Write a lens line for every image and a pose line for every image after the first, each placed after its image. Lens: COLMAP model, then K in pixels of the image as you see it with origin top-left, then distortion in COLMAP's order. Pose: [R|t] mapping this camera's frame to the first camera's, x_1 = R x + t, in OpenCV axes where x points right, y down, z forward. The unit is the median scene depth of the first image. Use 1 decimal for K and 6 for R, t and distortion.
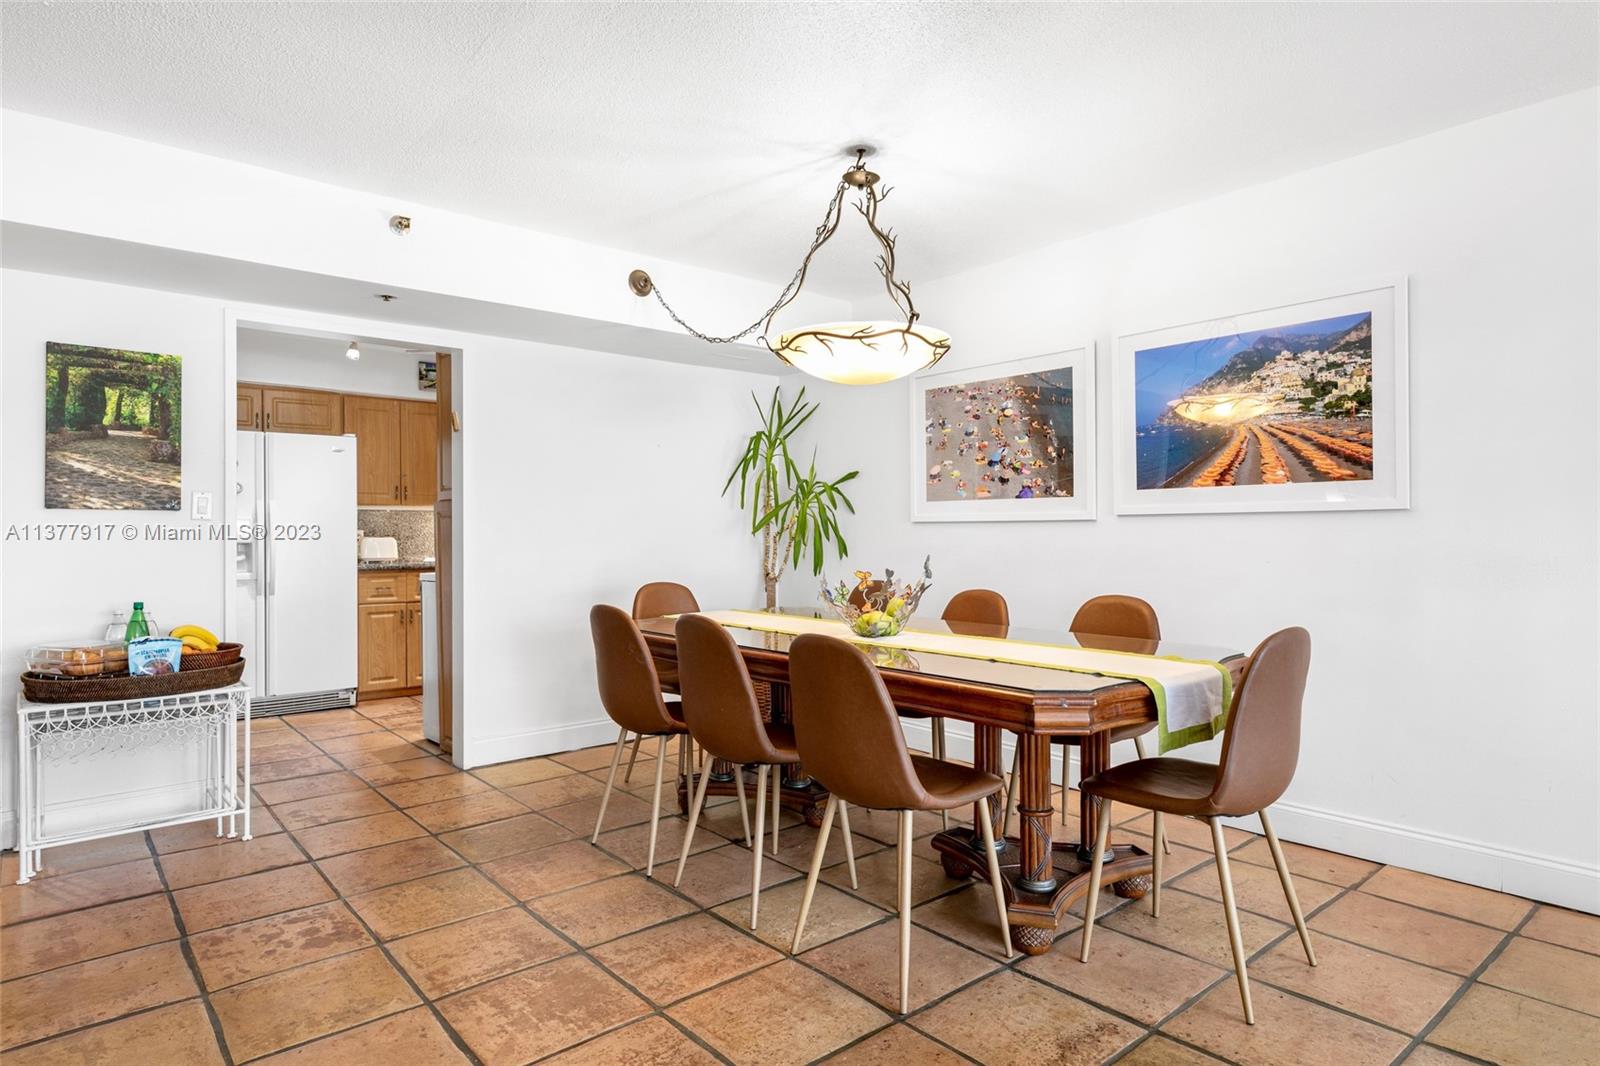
lens RADIAL K [[887.3, 0, 790.7], [0, 887.3, 534.4], [0, 0, 1]] dist [0.003431, 0.000500]
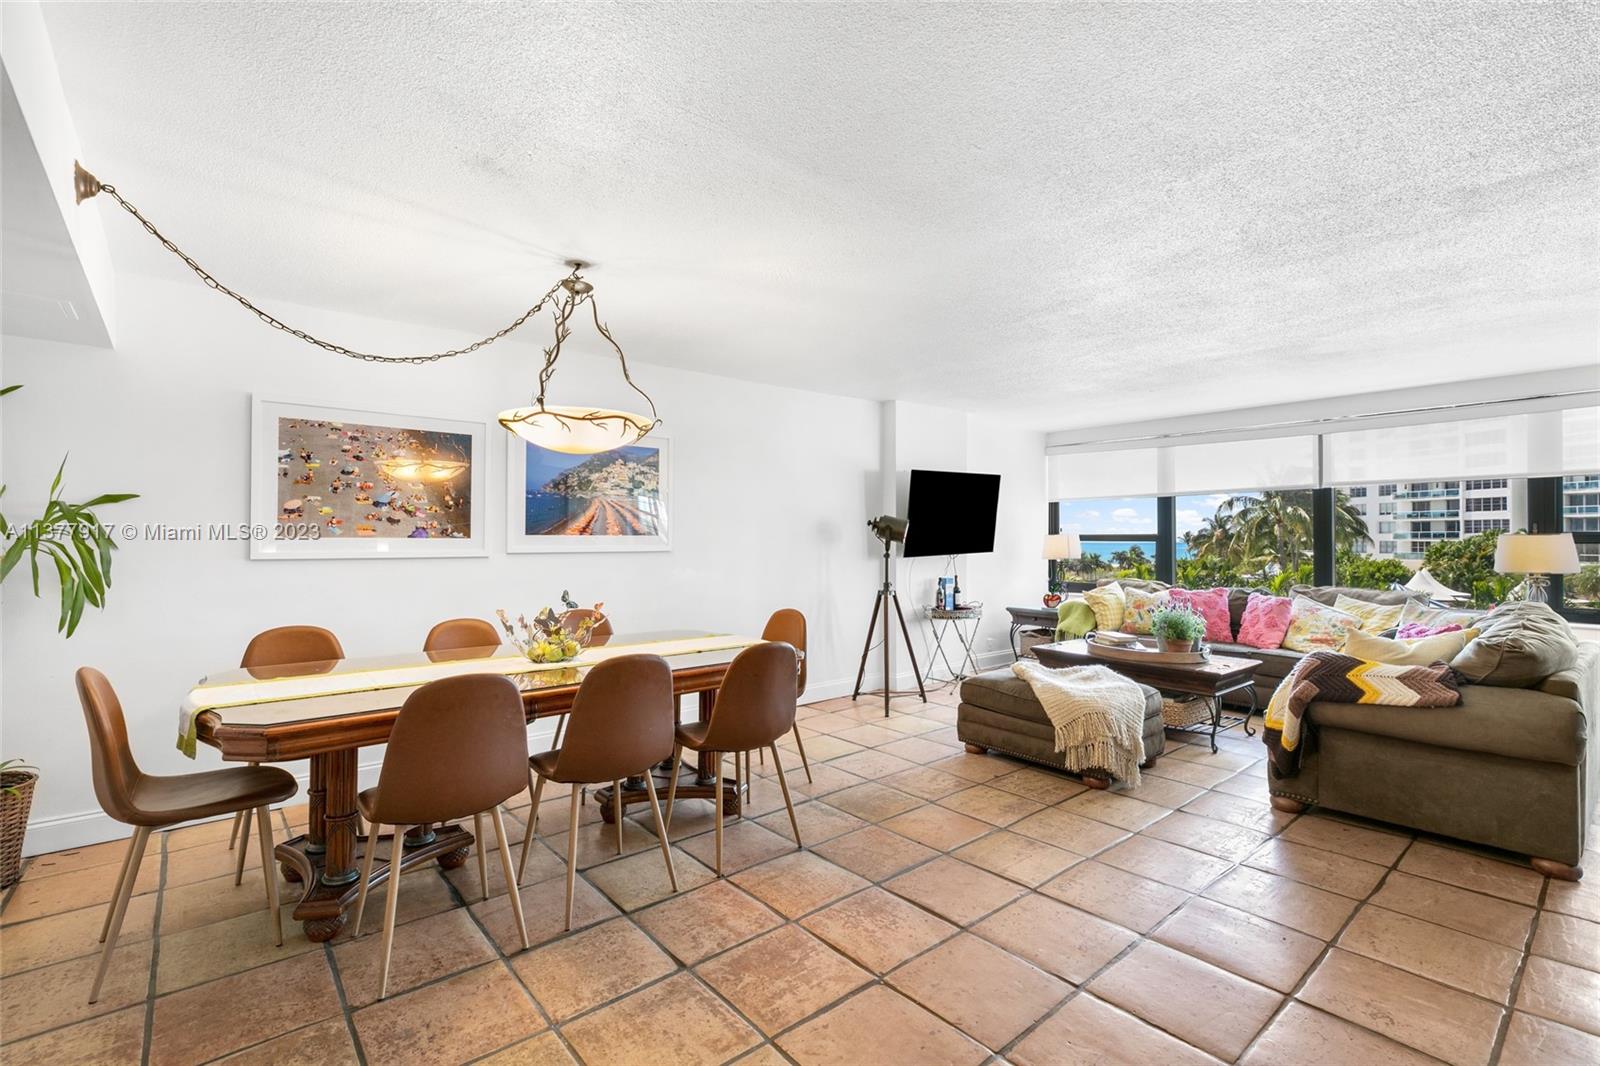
lens RADIAL K [[715.6, 0, 805.8], [0, 715.6, 530.7], [0, 0, 1]] dist [0.006824, 0.000014]
pose [[0.004160, 0.017649, 0.999836, -0.827590], [0.002399, 0.999841, -0.017659, -0.040629], [-0.999988, 0.002472, 0.004117, 0.620020]]
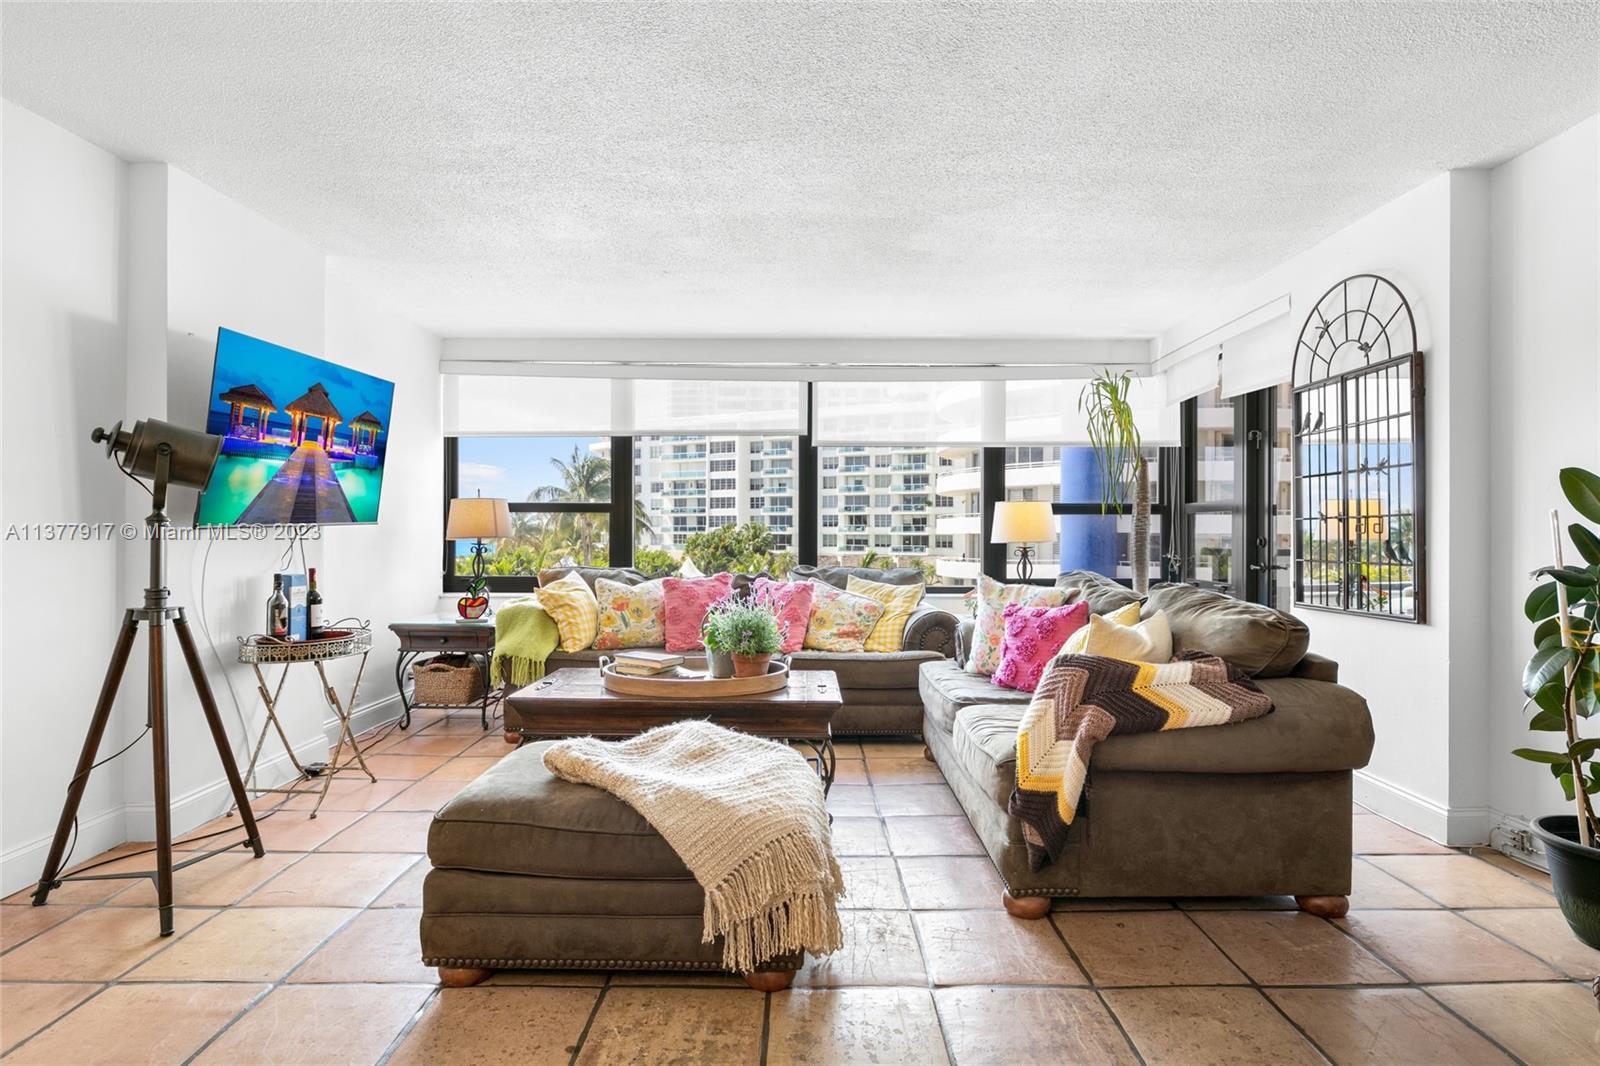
lens RADIAL K [[817.2, 0, 796.8], [0, 817.2, 532.7], [0, 0, 1]] dist [-0.003264, 0.007151]
pose [[-0.754611, 0.005488, 0.656149, -0.113453], [0.005118, 0.999984, -0.002478, 0.003327], [-0.656152, 0.001488, -0.754627, 0.621806]]
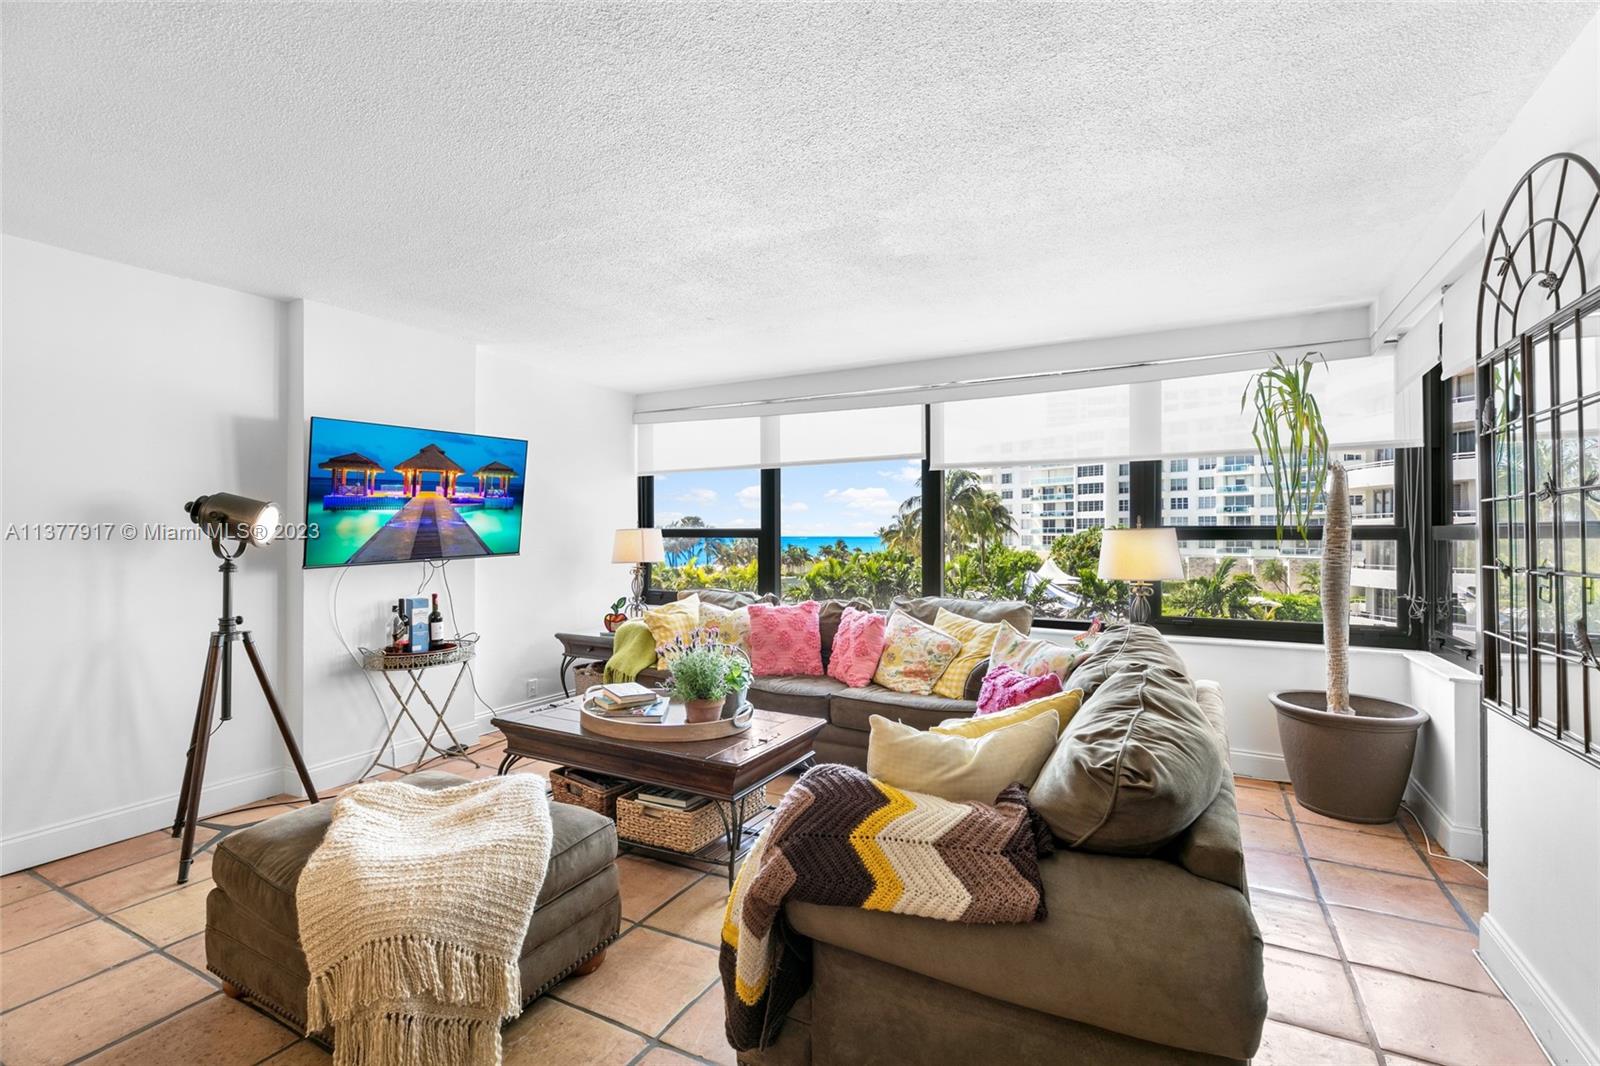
lens RADIAL K [[715.6, 0, 800.5], [0, 715.6, 528.8], [0, 0, 1]] dist [0.006824, 0.000014]
pose [[-0.360237, 0.013430, 0.932764, -0.265056], [0.005975, 0.999909, -0.012089, -0.044675], [-0.932842, 0.001218, -0.360285, 0.092422]]
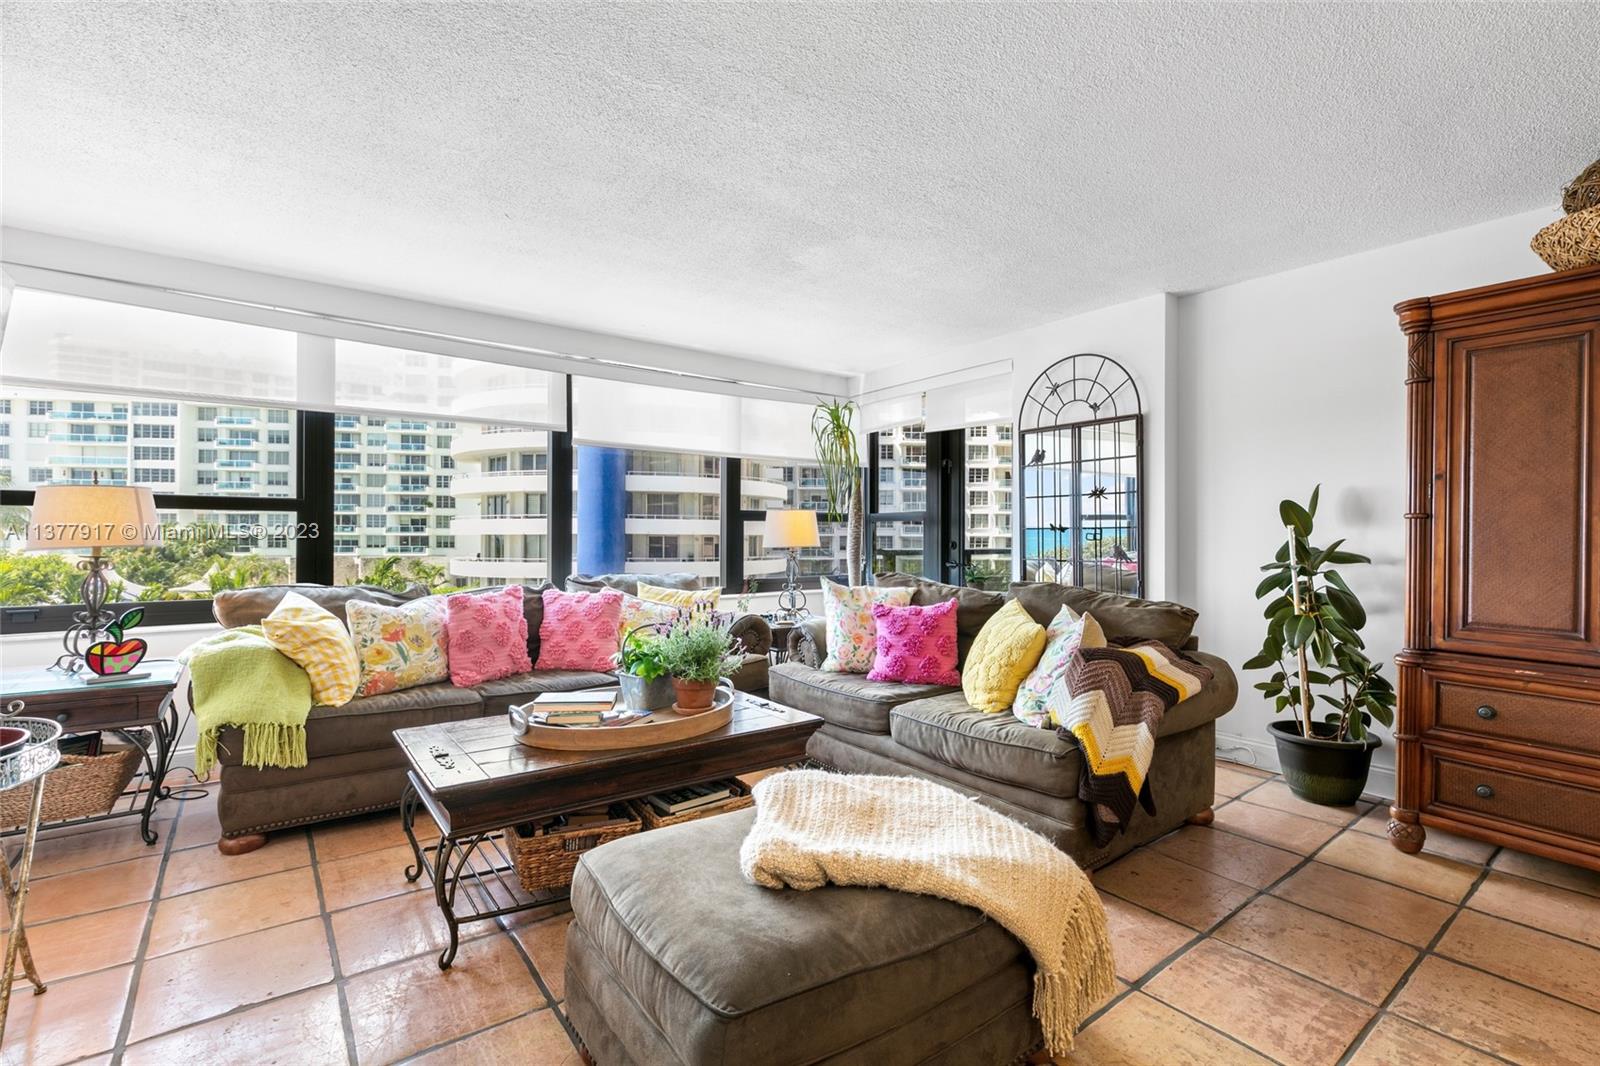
lens RADIAL K [[715.6, 0, 795.8], [0, 715.6, 532.1], [0, 0, 1]] dist [0.006824, 0.000014]
pose [[-0.997666, 0.003303, 0.068200, 0.439970], [0.003214, 0.999994, -0.001424, -0.007661], [-0.068205, -0.001201, -0.997671, 0.663839]]
